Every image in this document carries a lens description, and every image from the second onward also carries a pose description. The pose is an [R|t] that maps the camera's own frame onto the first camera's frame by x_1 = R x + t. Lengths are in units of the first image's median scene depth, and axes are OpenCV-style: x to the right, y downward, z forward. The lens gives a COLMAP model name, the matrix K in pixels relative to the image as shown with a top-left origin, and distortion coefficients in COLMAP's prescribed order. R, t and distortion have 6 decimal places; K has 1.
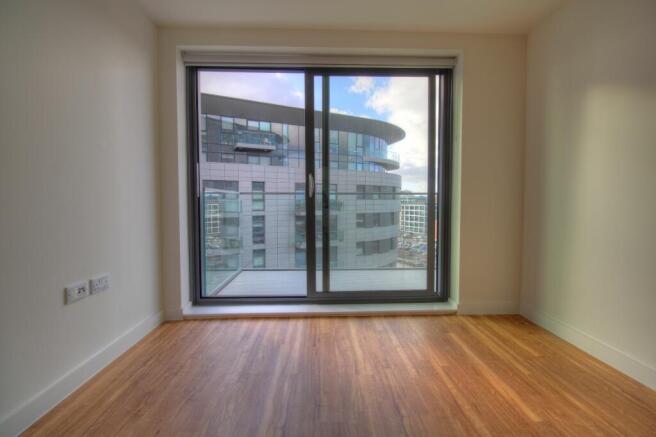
lens RADIAL K [[292.7, 0, 328.0], [0, 292.7, 218.5], [0, 0, 1]] dist [0.001042, -0.010958]
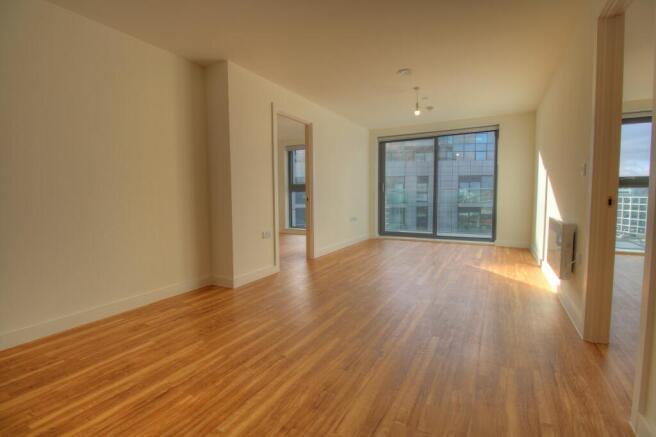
lens RADIAL K [[306.9, 0, 331.0], [0, 306.9, 215.8], [0, 0, 1]] dist [0.001167, -0.013513]
pose [[0.857432, 0.028512, -0.513806, 0.242115], [-0.021522, 0.999577, 0.019553, 0.037886], [0.514147, -0.005708, 0.857683, -0.665908]]
